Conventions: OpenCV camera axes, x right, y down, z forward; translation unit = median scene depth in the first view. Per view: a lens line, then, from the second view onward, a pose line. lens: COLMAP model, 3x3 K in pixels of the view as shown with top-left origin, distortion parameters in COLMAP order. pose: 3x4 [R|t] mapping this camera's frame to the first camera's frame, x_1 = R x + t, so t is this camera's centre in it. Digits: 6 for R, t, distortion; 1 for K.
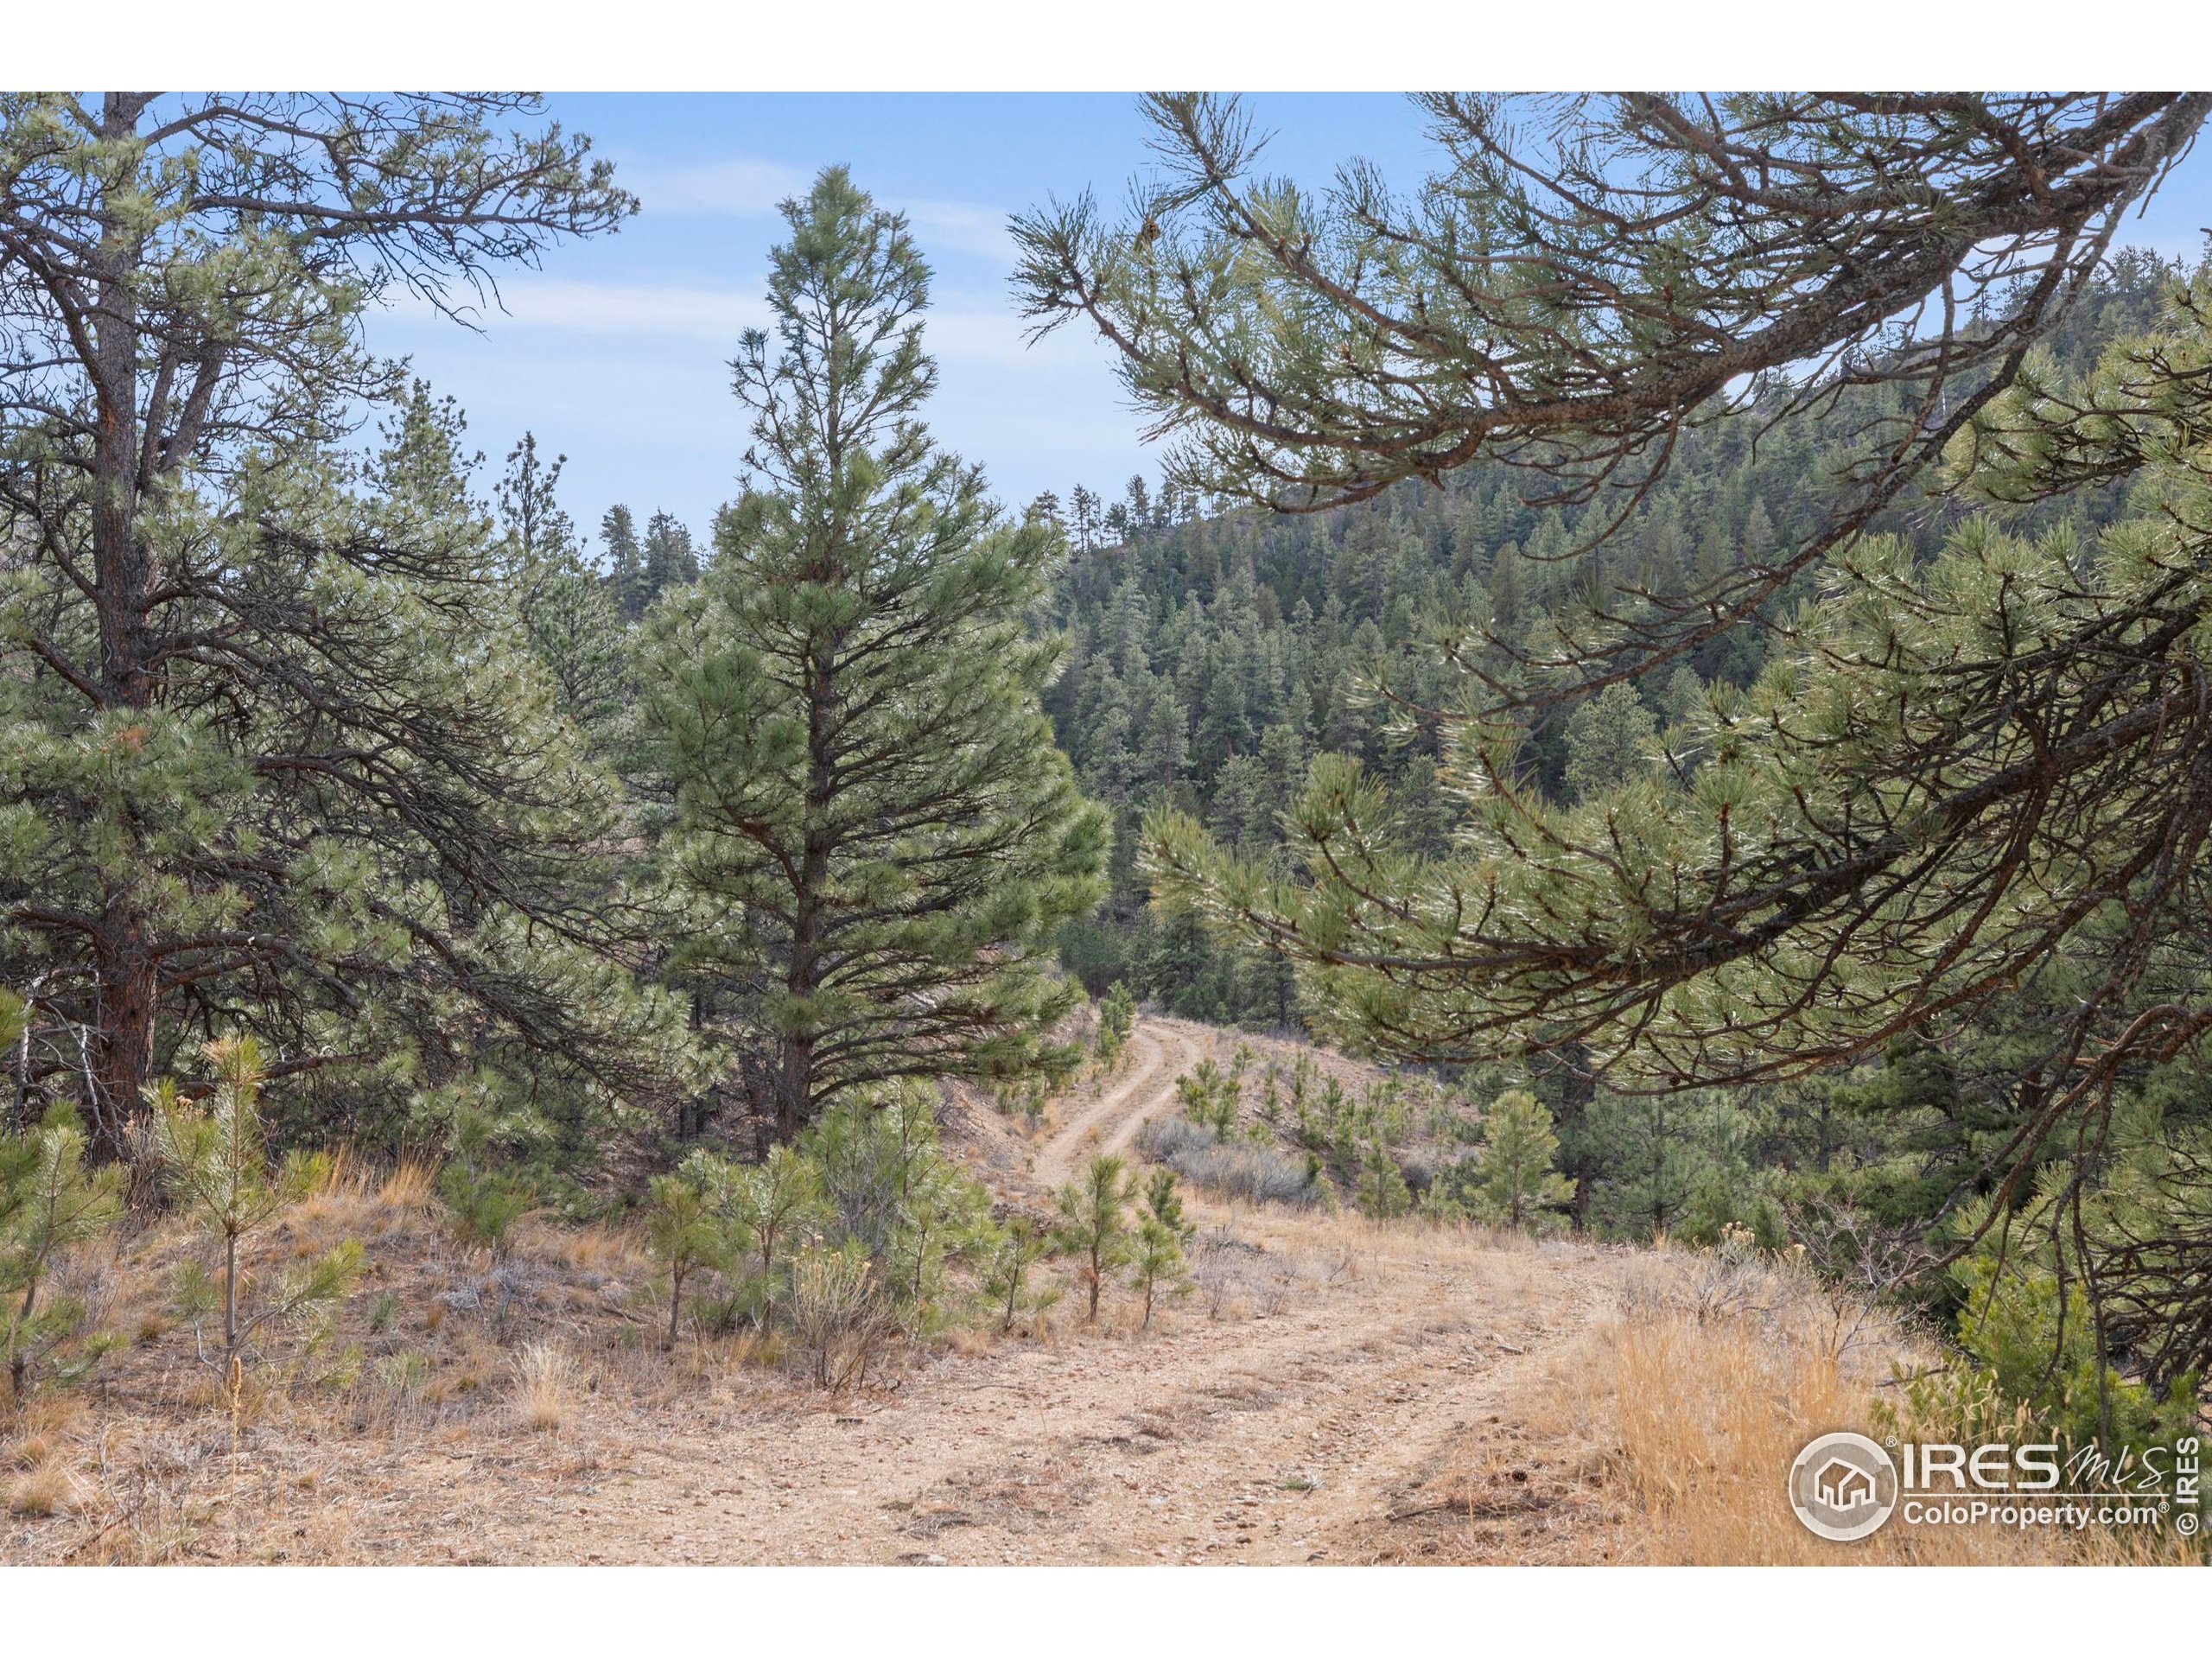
lens RADIAL K [[1998.3, 0, 1108.0], [0, 1998.3, 824.0], [0, 0, 1]] dist [-0.003514, -0.006967]
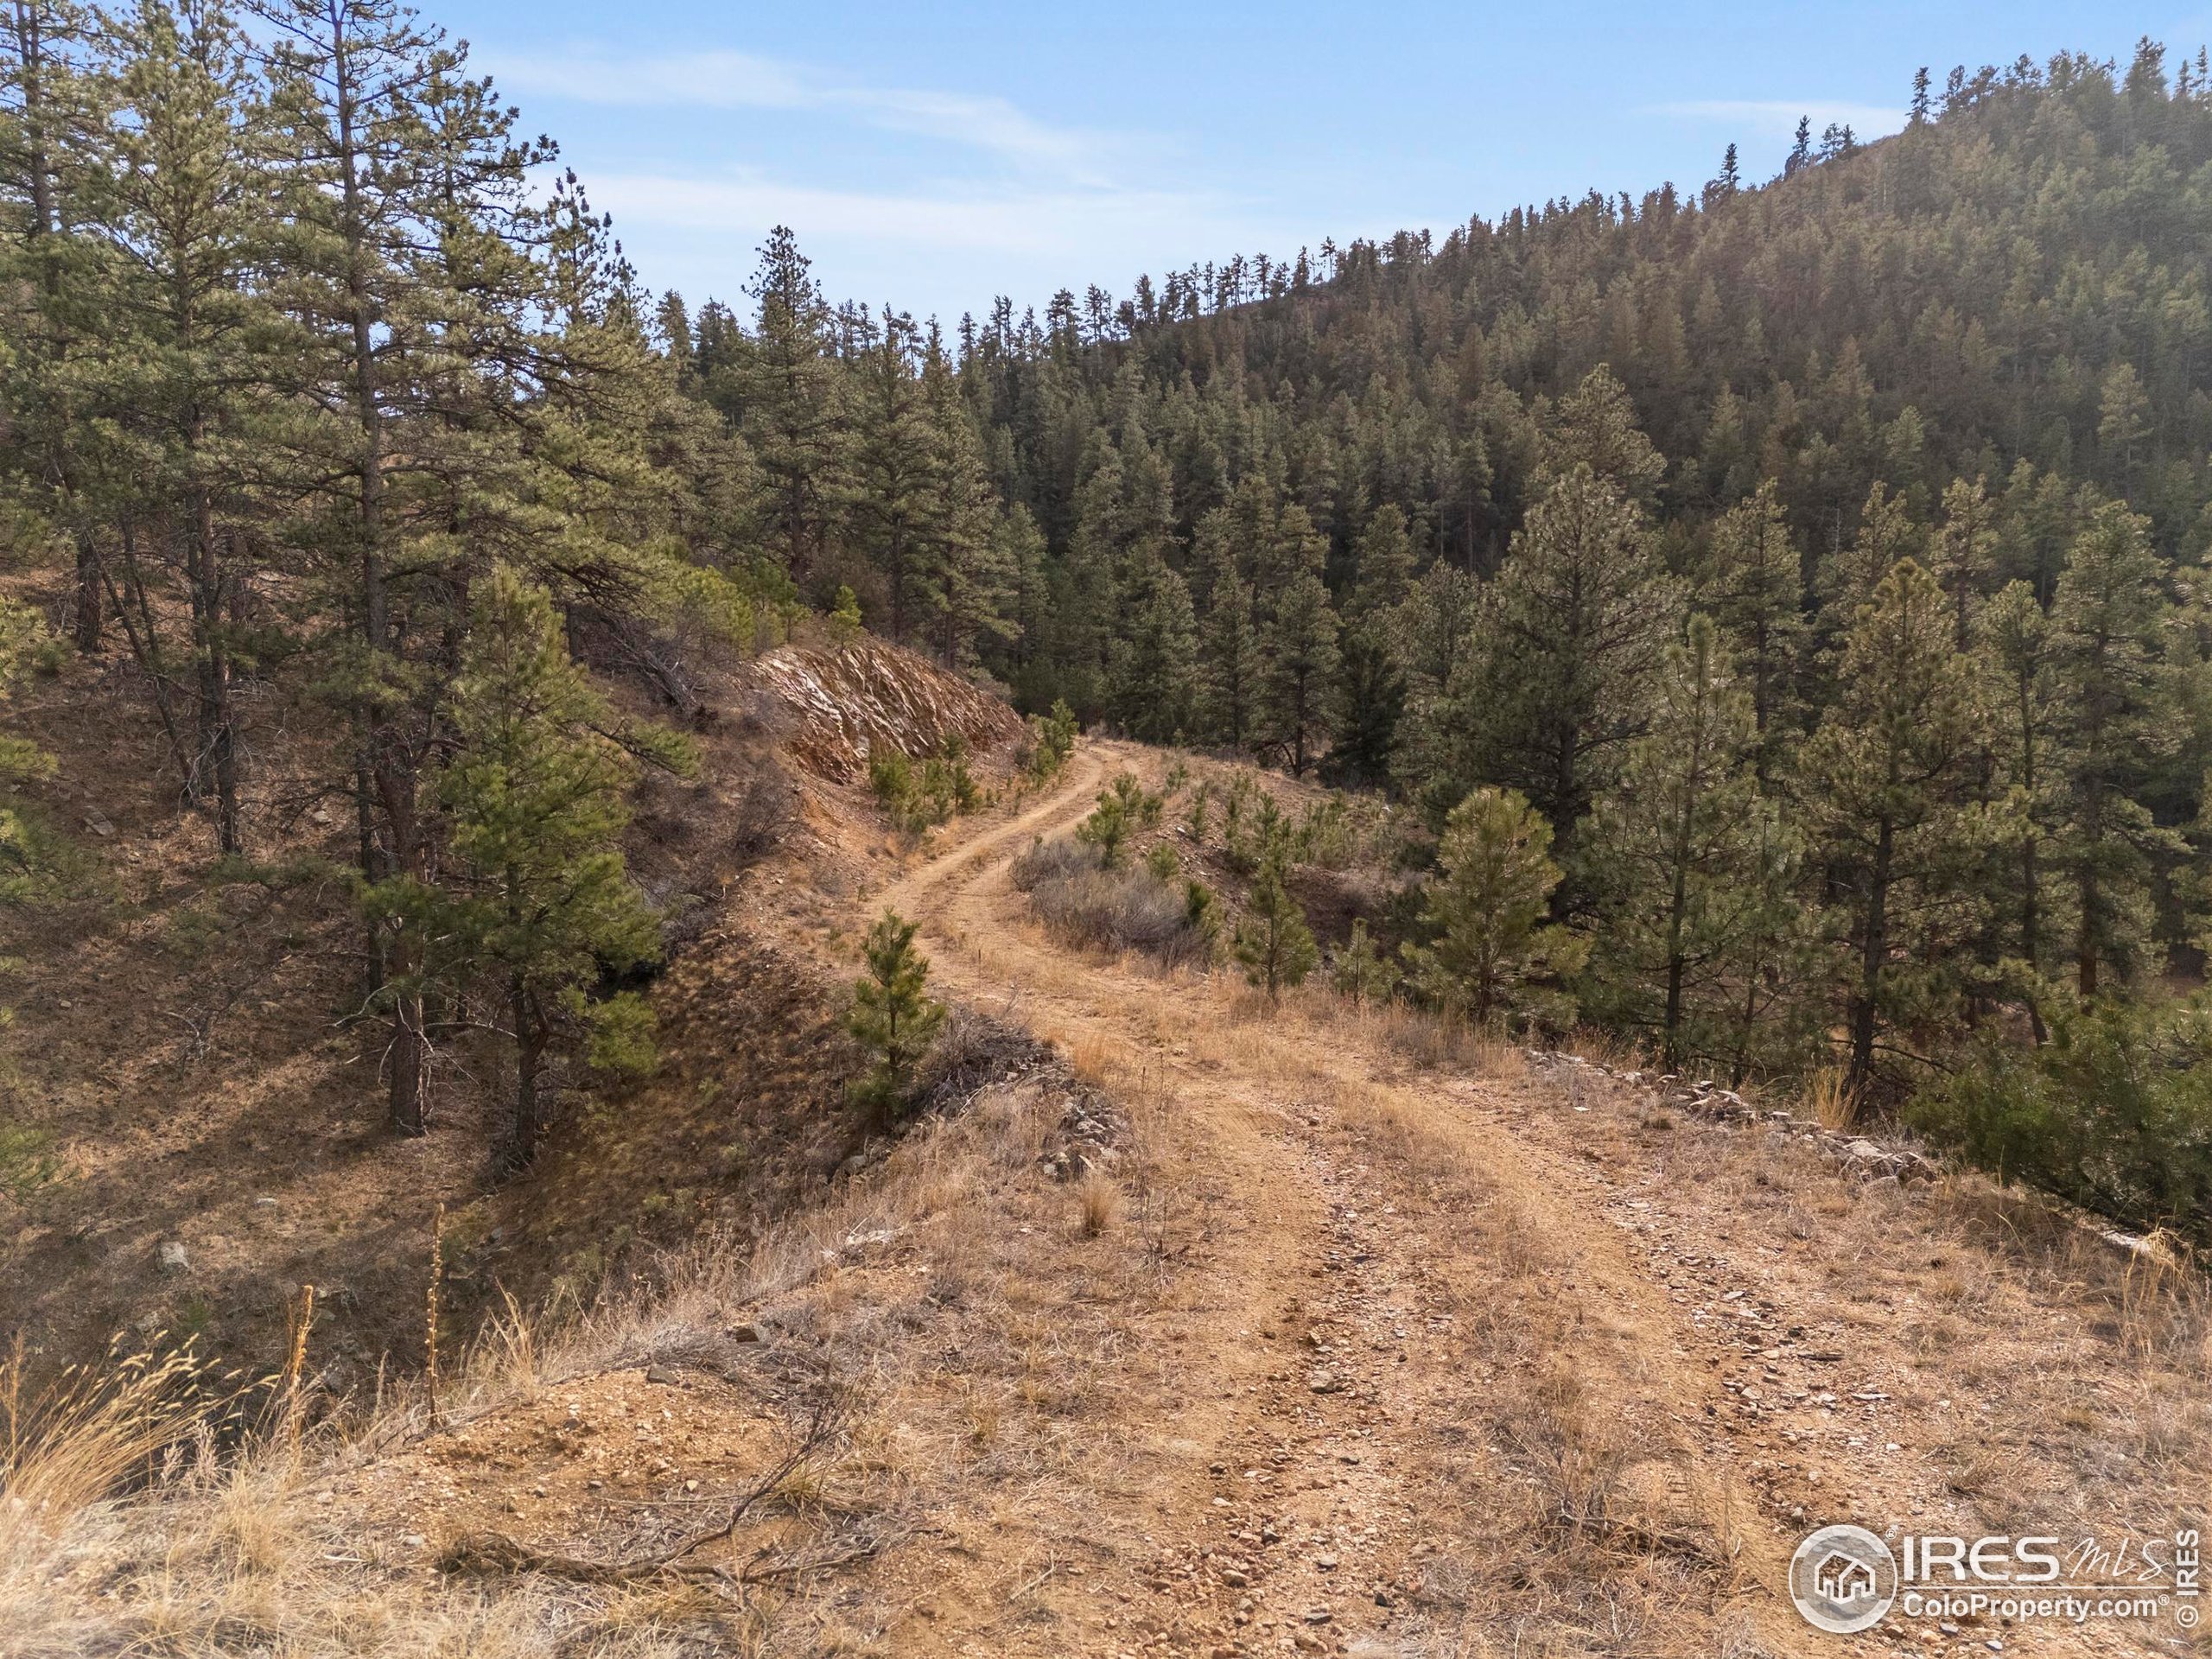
lens RADIAL K [[1634.8, 0, 1105.1], [0, 1634.8, 883.5], [0, 0, 1]] dist [0.069949, -0.053733]
pose [[0.999916, 0.006036, -0.011464, 0.044881], [-0.003989, 0.985292, 0.170830, 0.037400], [0.012327, -0.170770, 0.985234, 0.244277]]
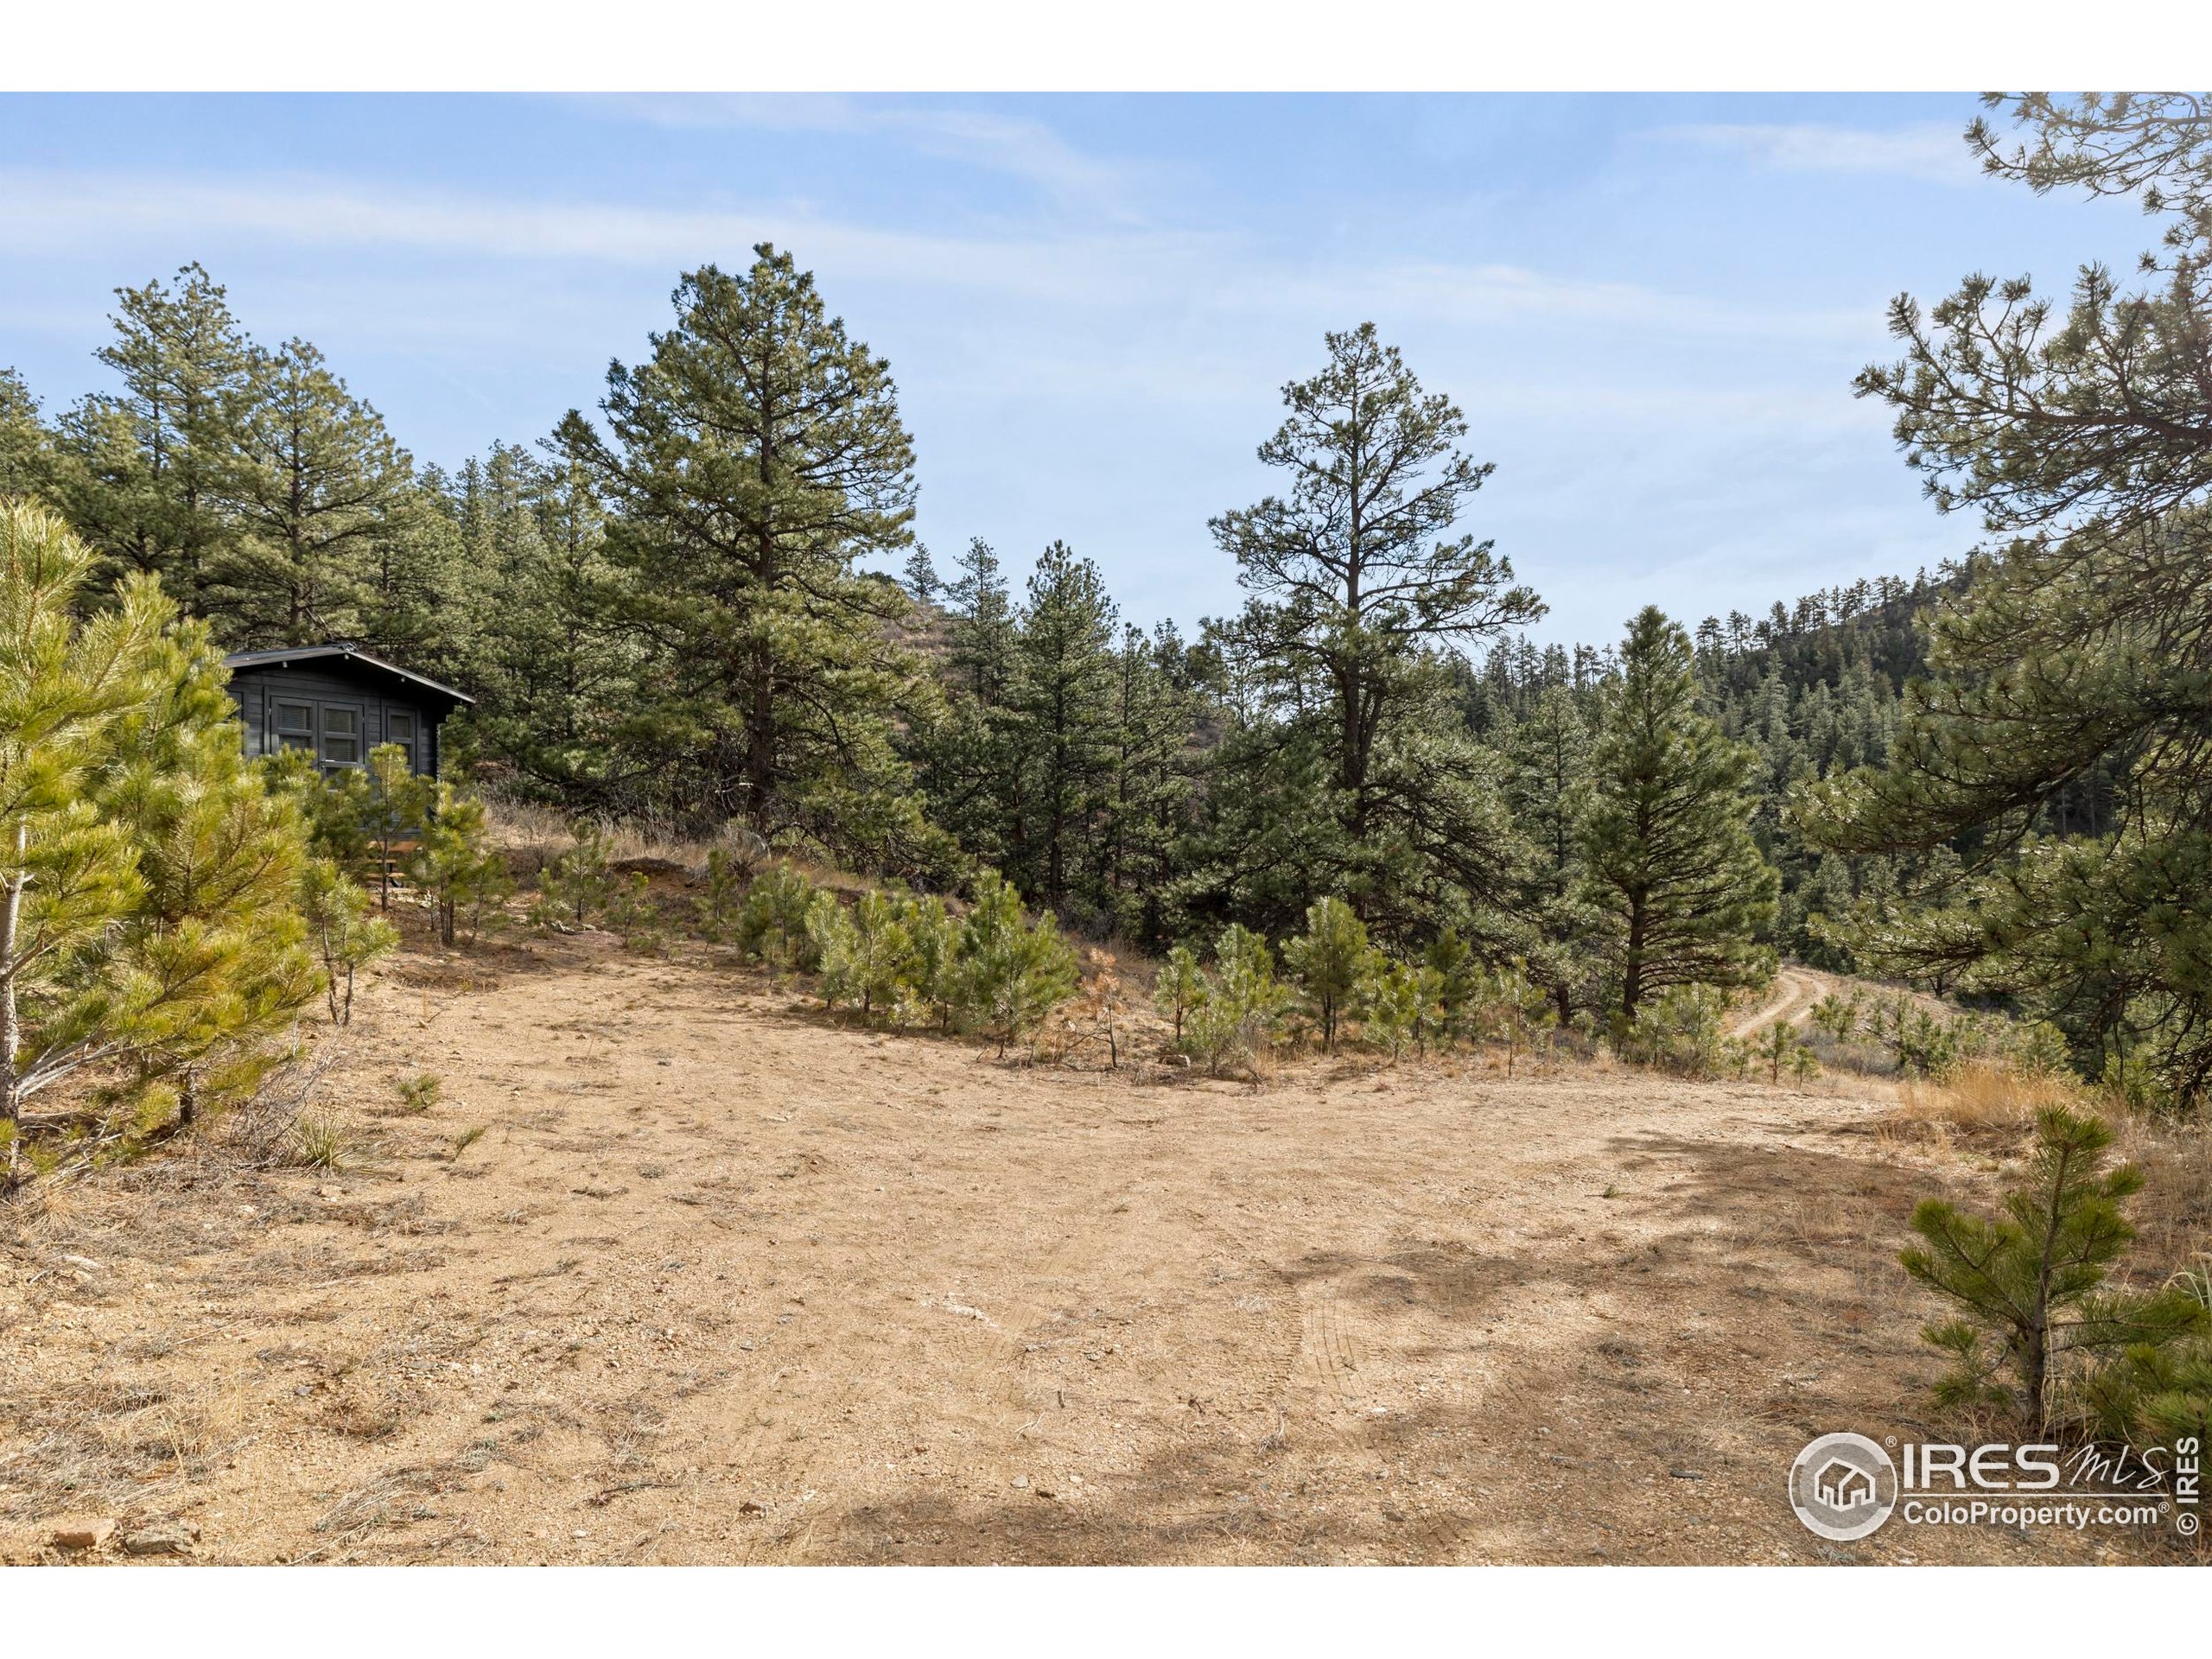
lens RADIAL K [[1201.7, 0, 1108.7], [0, 1201.7, 828.9], [0, 0, 1]] dist [-0.006623, -0.001095]
pose [[0.880224, -0.000095, -0.474559, -0.005674], [-0.001886, 0.999991, -0.003698, -0.012077], [0.474555, 0.004150, 0.880216, -0.134644]]
